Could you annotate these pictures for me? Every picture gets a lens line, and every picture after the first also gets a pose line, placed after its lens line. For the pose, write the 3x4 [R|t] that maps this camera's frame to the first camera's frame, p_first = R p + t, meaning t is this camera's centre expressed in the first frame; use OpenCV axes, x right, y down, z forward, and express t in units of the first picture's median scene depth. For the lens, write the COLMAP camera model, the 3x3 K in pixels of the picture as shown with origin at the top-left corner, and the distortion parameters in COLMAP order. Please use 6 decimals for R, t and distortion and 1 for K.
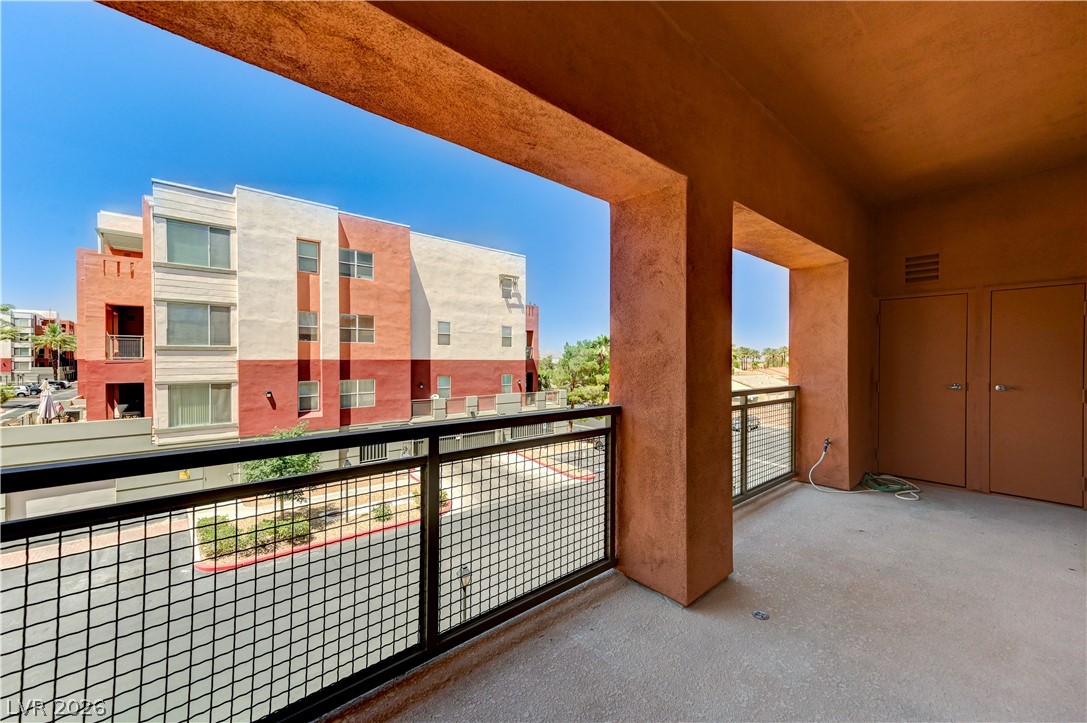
lens RADIAL K [[423.4, 0, 554.9], [0, 423.4, 361.8], [0, 0, 1]] dist [0.000744, 0.000093]
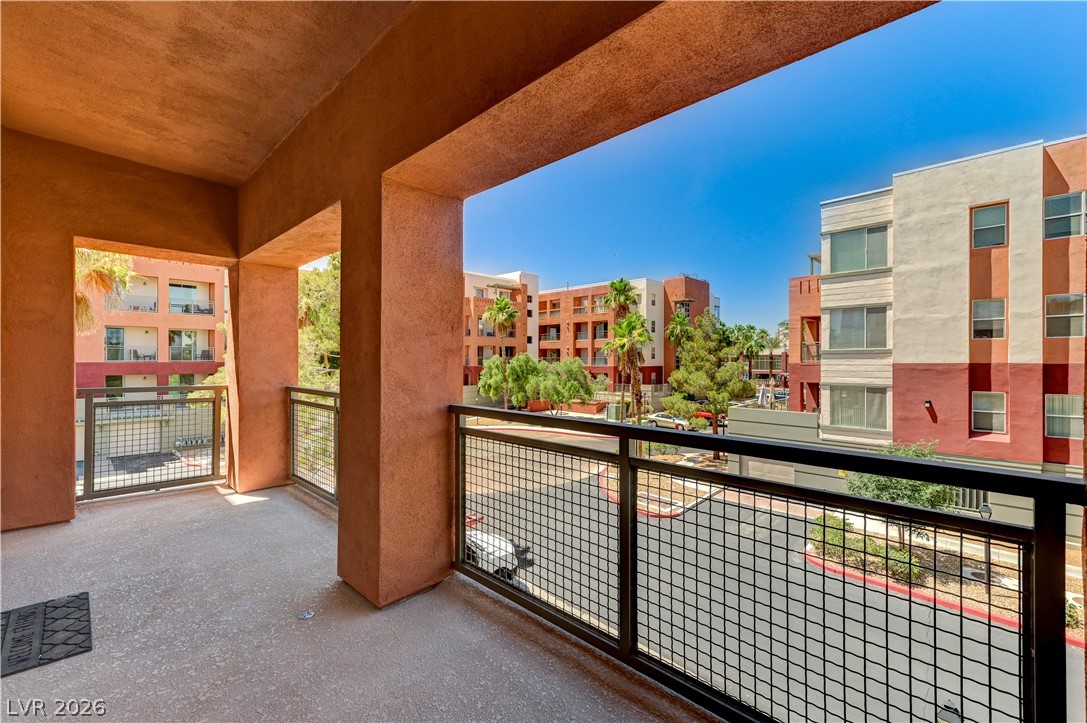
lens RADIAL K [[448.7, 0, 546.4], [0, 448.7, 355.5], [0, 0, 1]] dist [0.013430, -0.000130]
pose [[0.058955, -0.013782, -0.998165, 0.188760], [-0.009246, 0.999854, -0.014351, 0.000021], [0.998218, 0.010075, 0.058819, 0.186251]]
